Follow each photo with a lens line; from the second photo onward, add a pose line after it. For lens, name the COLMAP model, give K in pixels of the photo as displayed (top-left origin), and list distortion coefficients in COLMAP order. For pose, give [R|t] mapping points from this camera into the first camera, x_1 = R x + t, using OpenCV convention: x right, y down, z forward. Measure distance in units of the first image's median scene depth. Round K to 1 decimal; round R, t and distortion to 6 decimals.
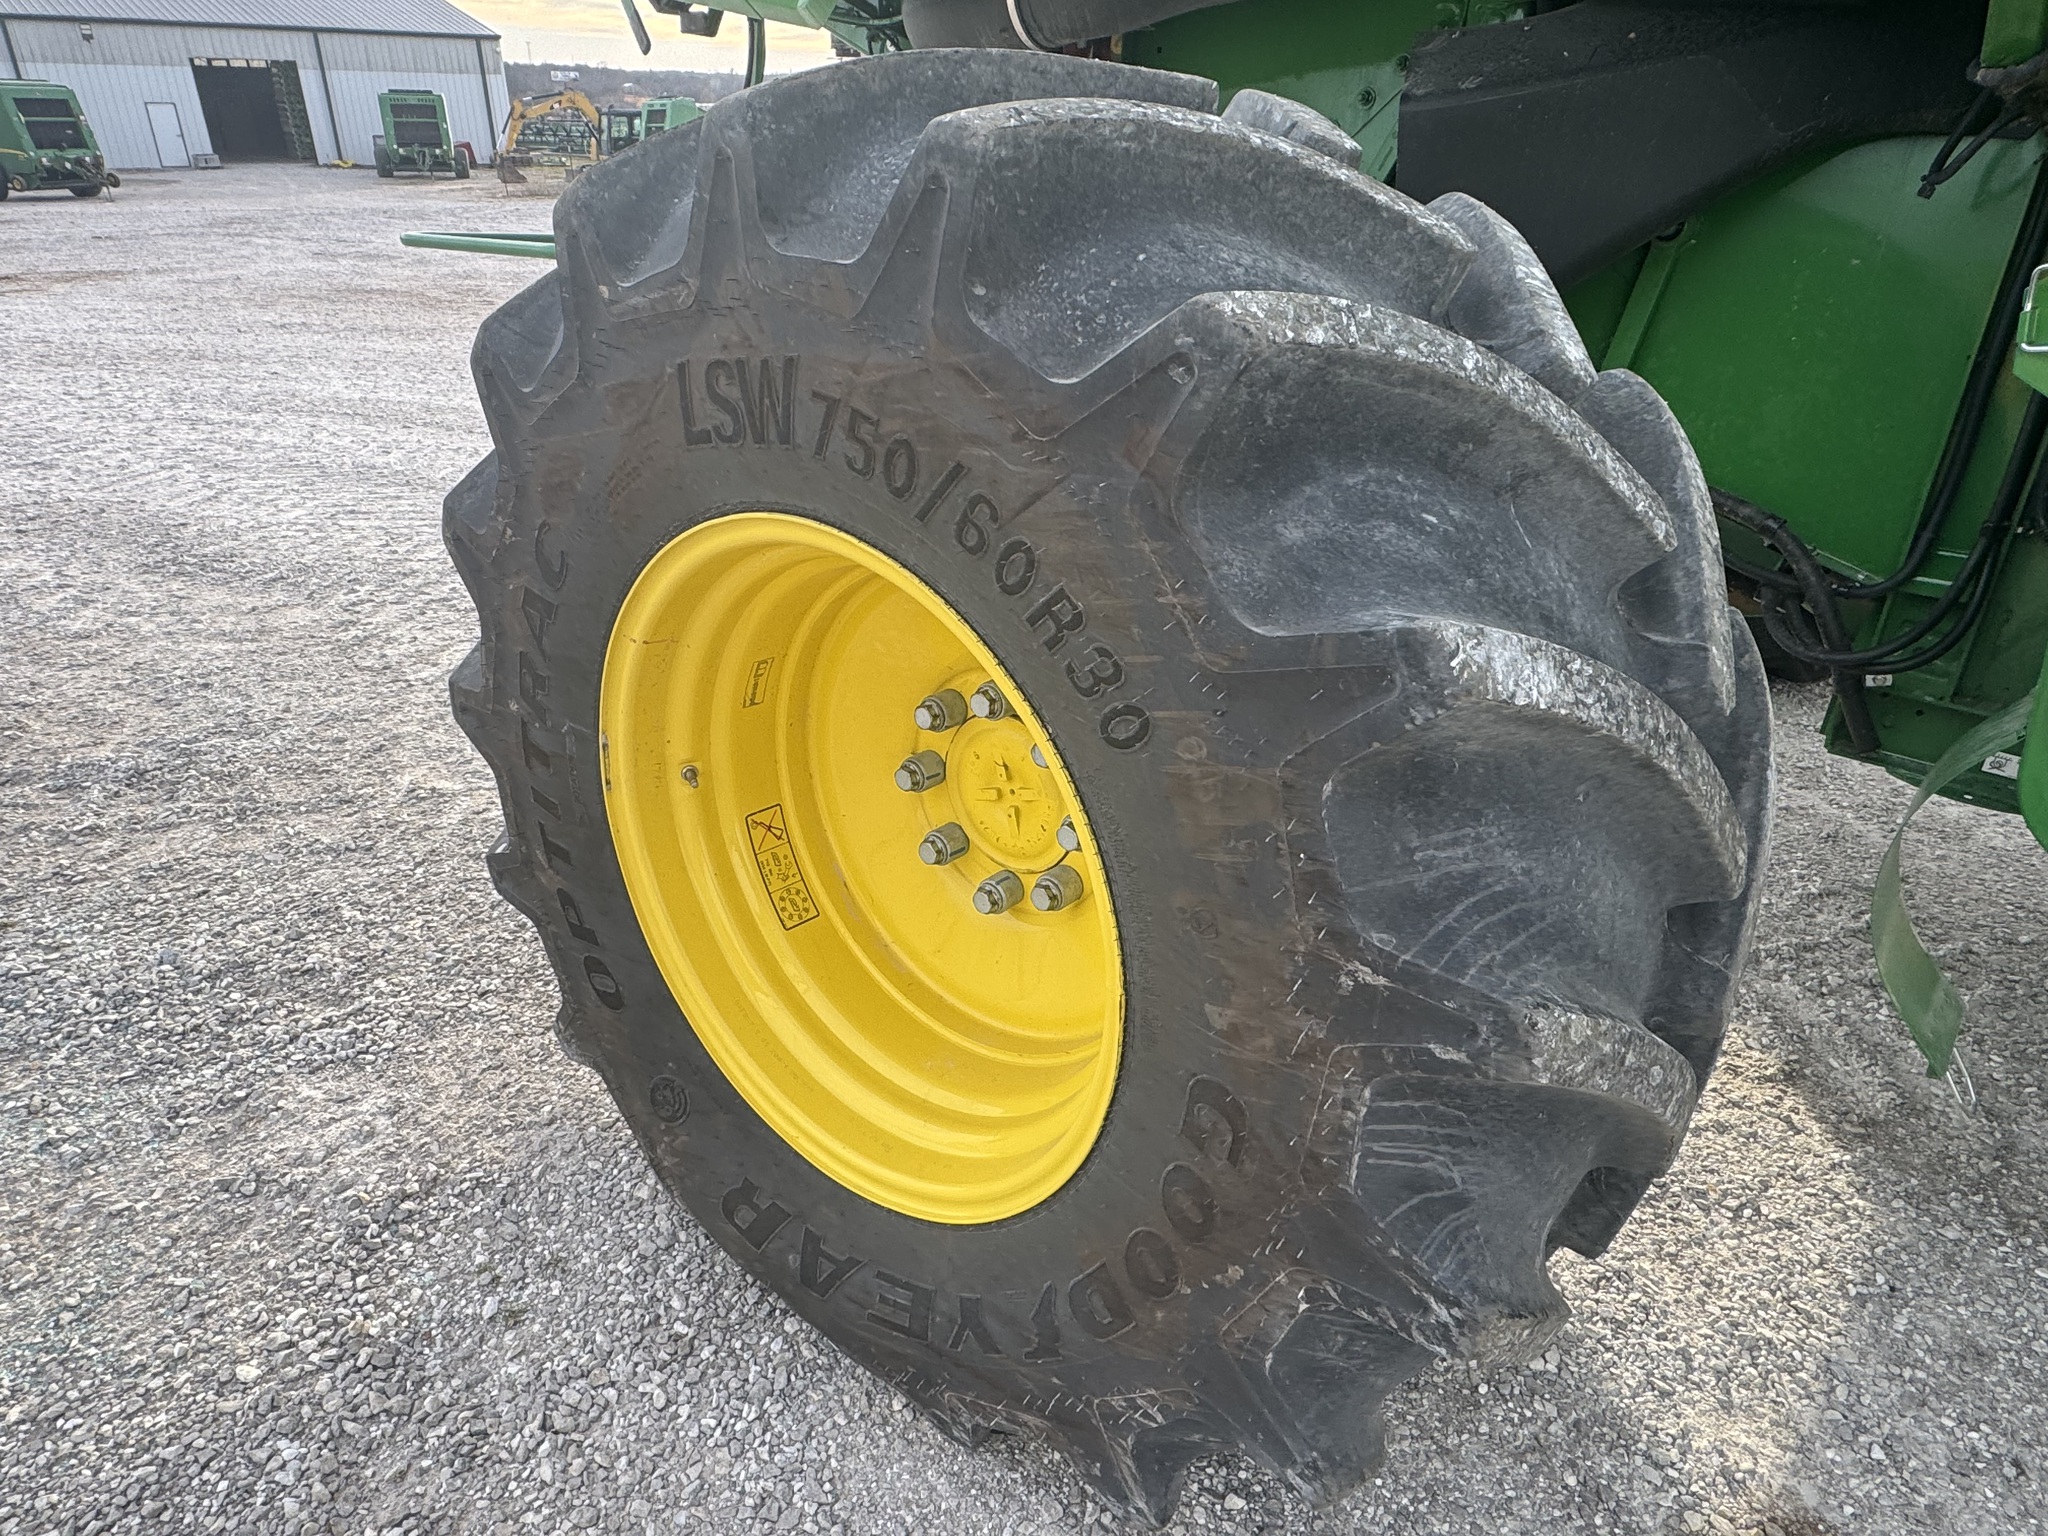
lens RADIAL K [[1239.6, 0, 994.9], [0, 1239.6, 767.0], [0, 0, 1]] dist [-0.002857, 0.000942]
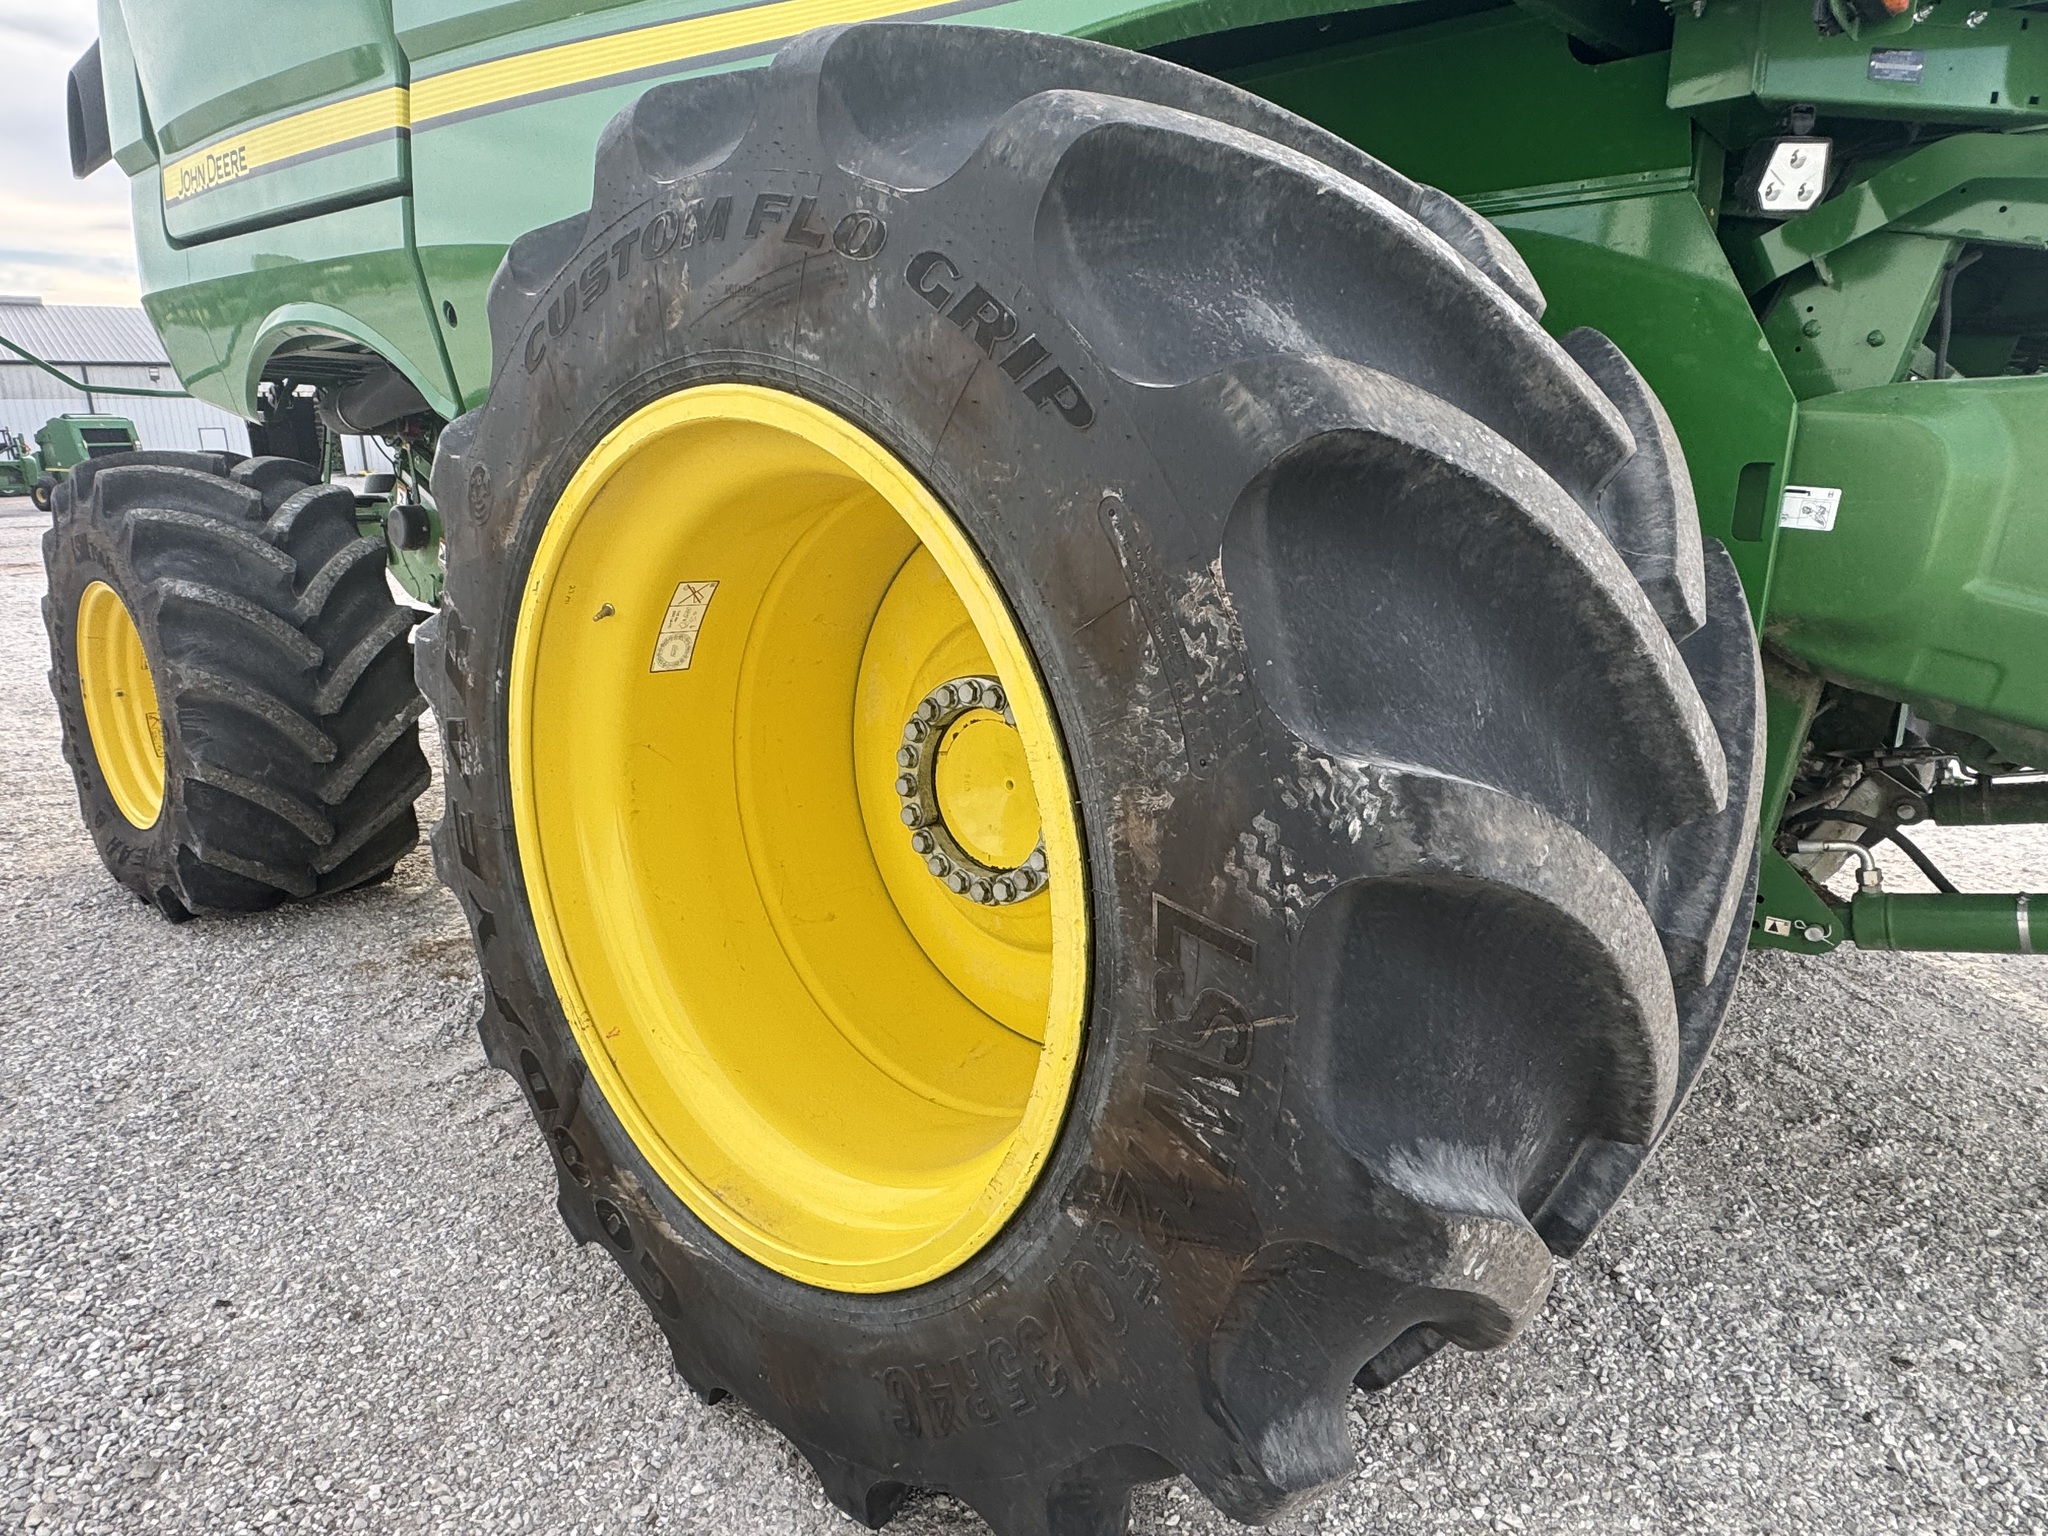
lens RADIAL K [[1239.6, 0, 1007.4], [0, 1239.6, 774.4], [0, 0, 1]] dist [-0.002857, 0.000942]
pose [[0.999703, -0.024158, -0.003270, 0.421616], [0.022999, 0.979104, -0.202056, 0.191318], [0.008083, 0.201921, 0.979369, -0.394168]]
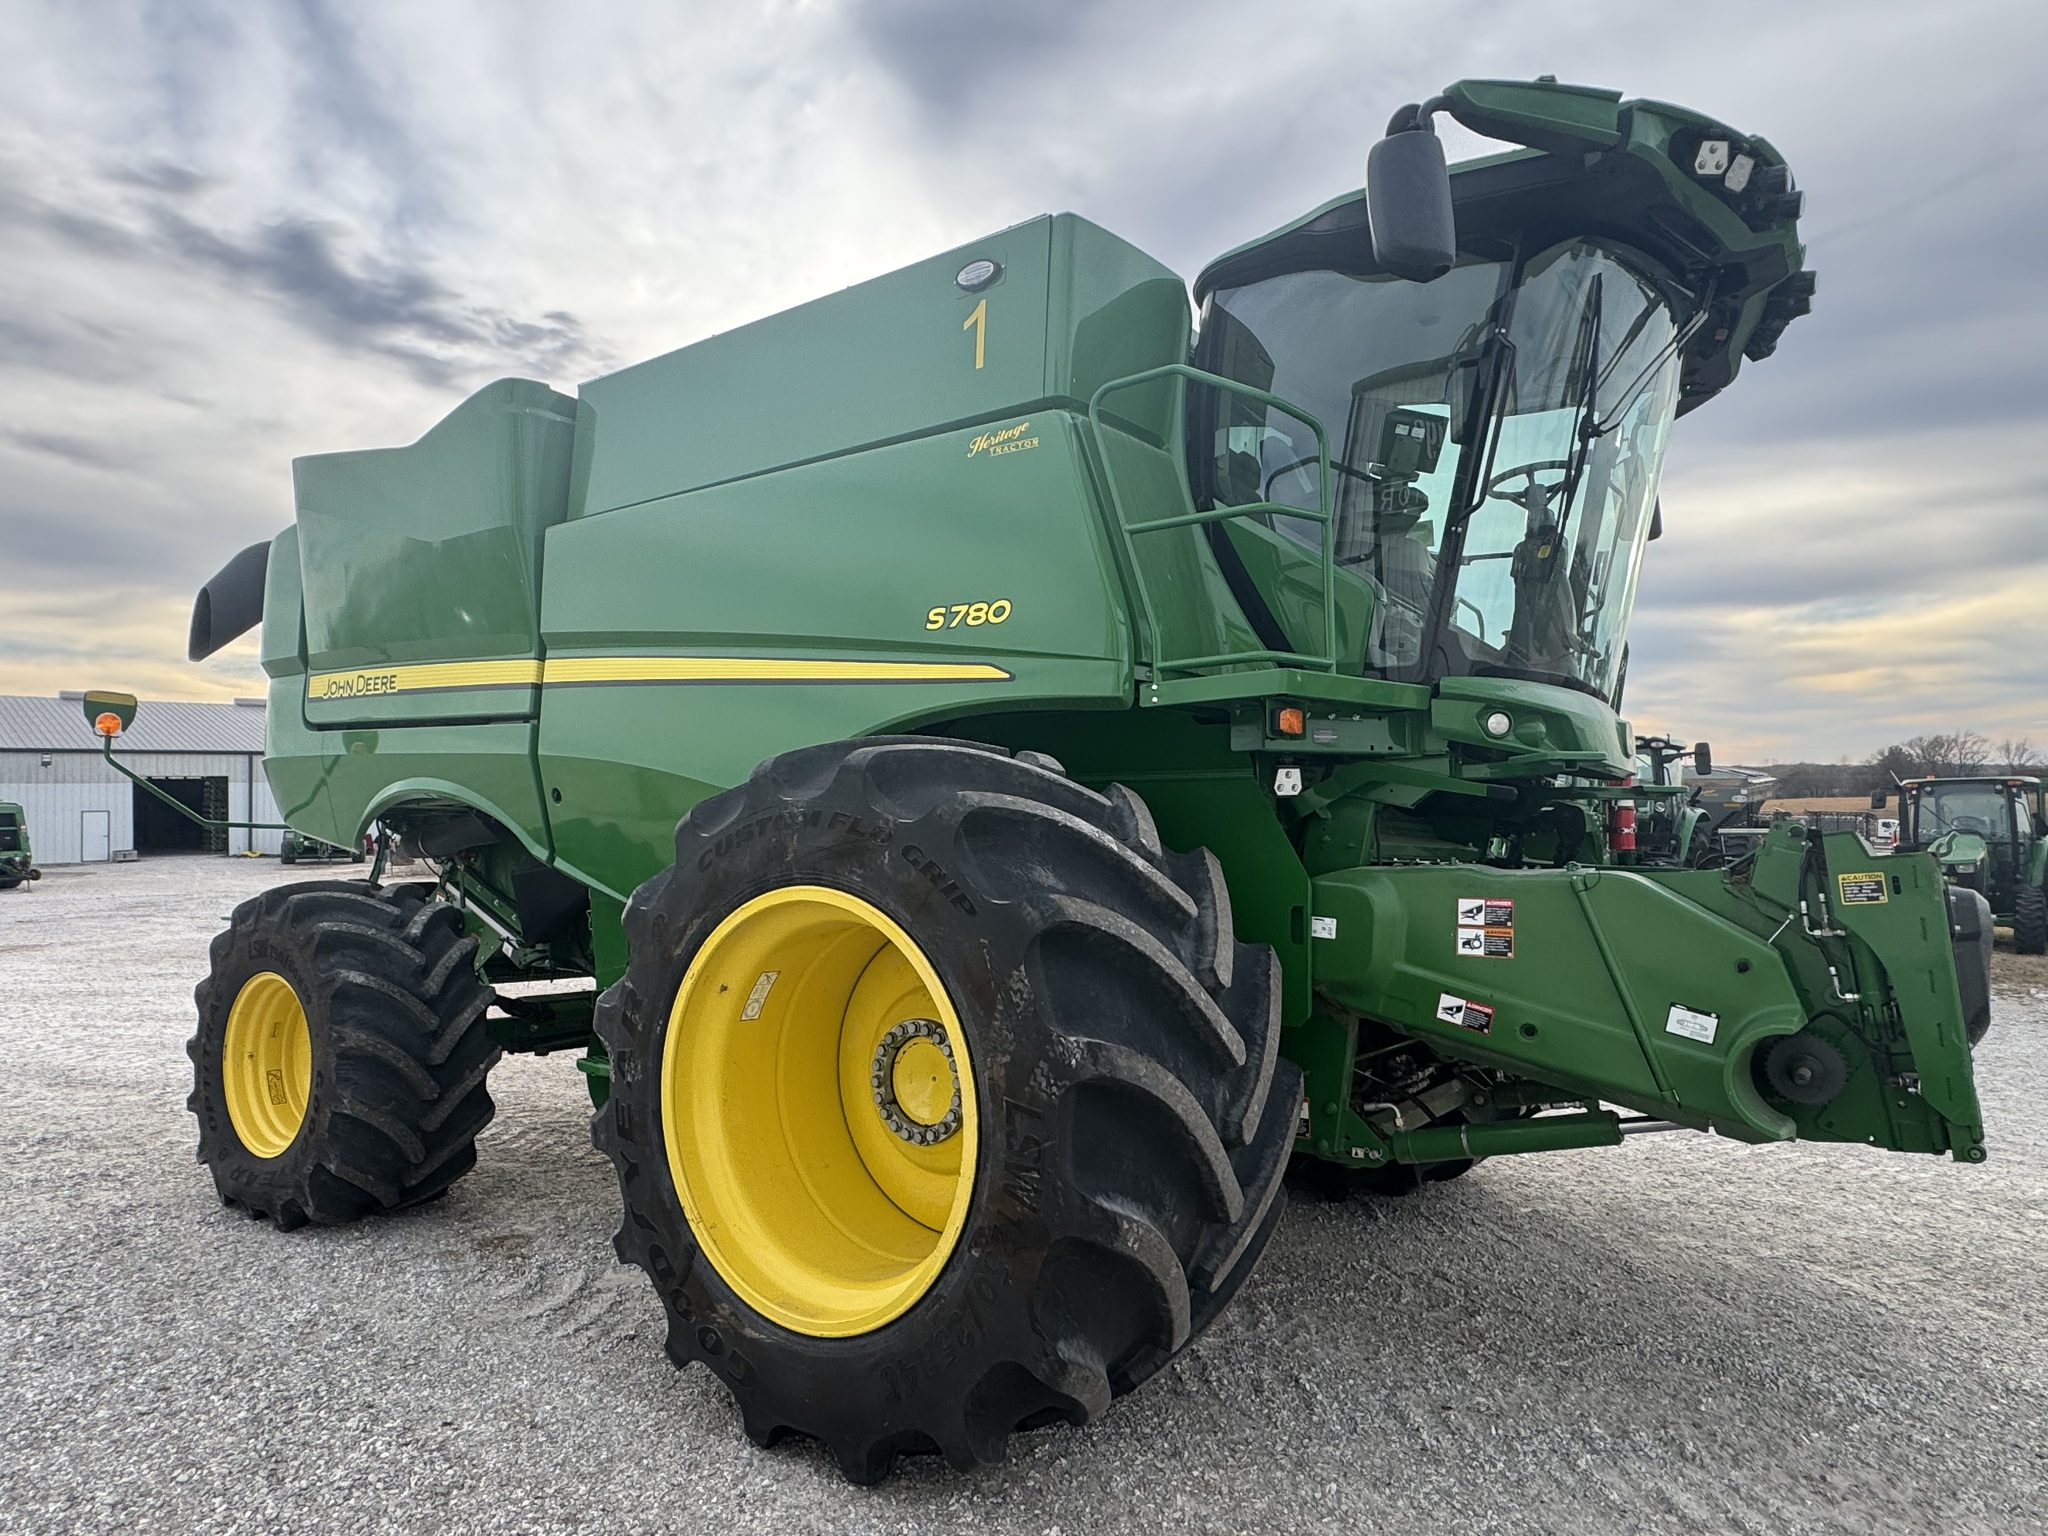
lens RADIAL K [[1239.6, 0, 1013.4], [0, 1239.6, 770.4], [0, 0, 1]] dist [-0.002857, 0.000942]
pose [[0.994218, -0.022893, 0.104910, 0.399681], [0.070418, 0.876591, -0.476056, 0.287059], [-0.081065, 0.480691, 0.873135, -0.678431]]
